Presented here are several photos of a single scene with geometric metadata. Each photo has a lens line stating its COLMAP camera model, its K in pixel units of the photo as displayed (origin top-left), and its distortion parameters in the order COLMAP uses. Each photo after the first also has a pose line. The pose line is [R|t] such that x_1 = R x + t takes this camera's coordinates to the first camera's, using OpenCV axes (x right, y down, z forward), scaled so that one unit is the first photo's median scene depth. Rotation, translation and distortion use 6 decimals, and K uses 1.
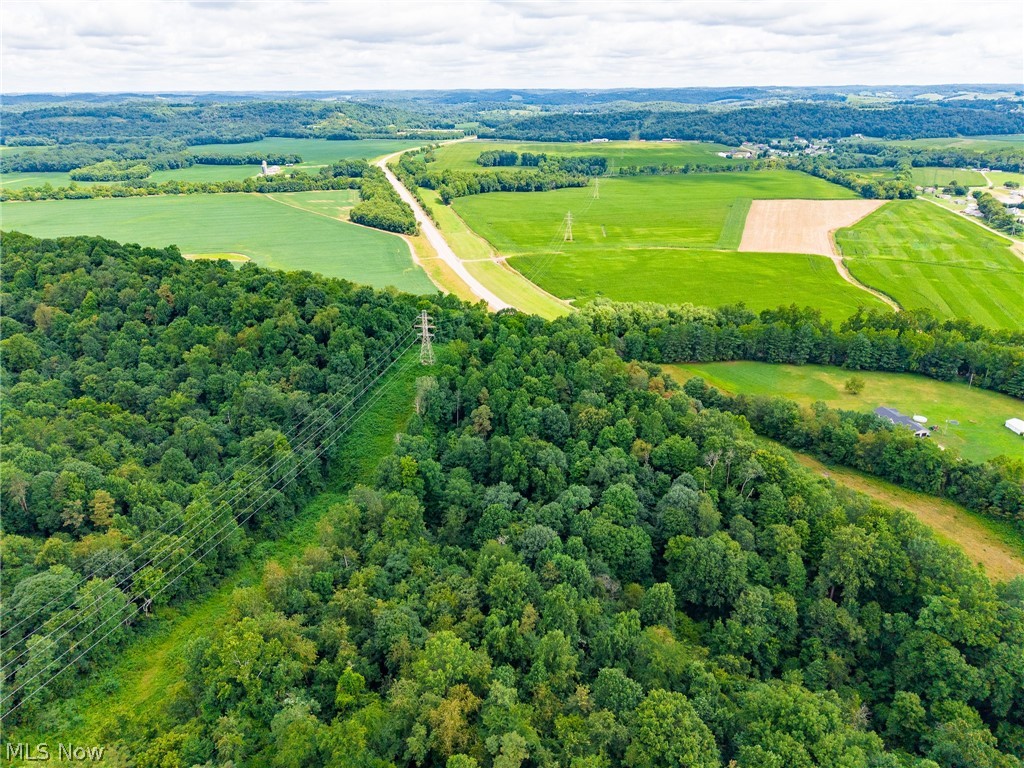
lens RADIAL K [[681.8, 0, 547.0], [0, 681.8, 368.4], [0, 0, 1]] dist [0.027990, -0.029317]
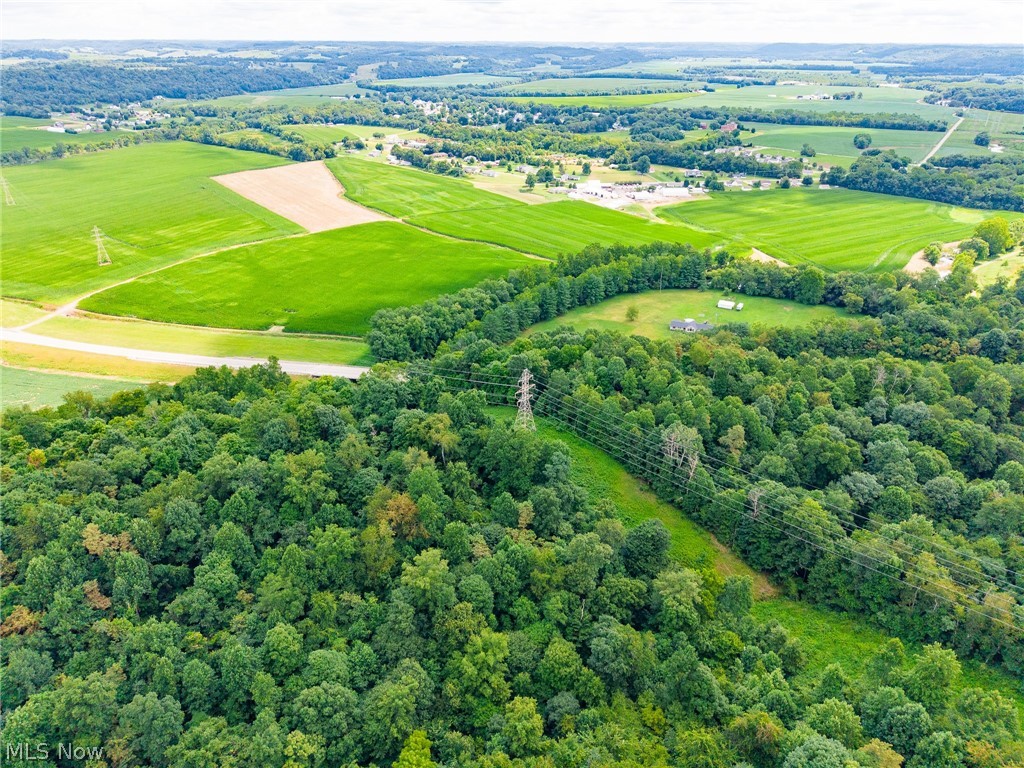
lens RADIAL K [[681.8, 0, 513.4], [0, 681.8, 383.7], [0, 0, 1]] dist [0.027990, -0.029317]
pose [[0.538461, -0.364685, 0.759647, -0.199183], [0.307470, 0.924374, 0.225822, -0.063698], [-0.784552, 0.111973, 0.609869, 0.147260]]
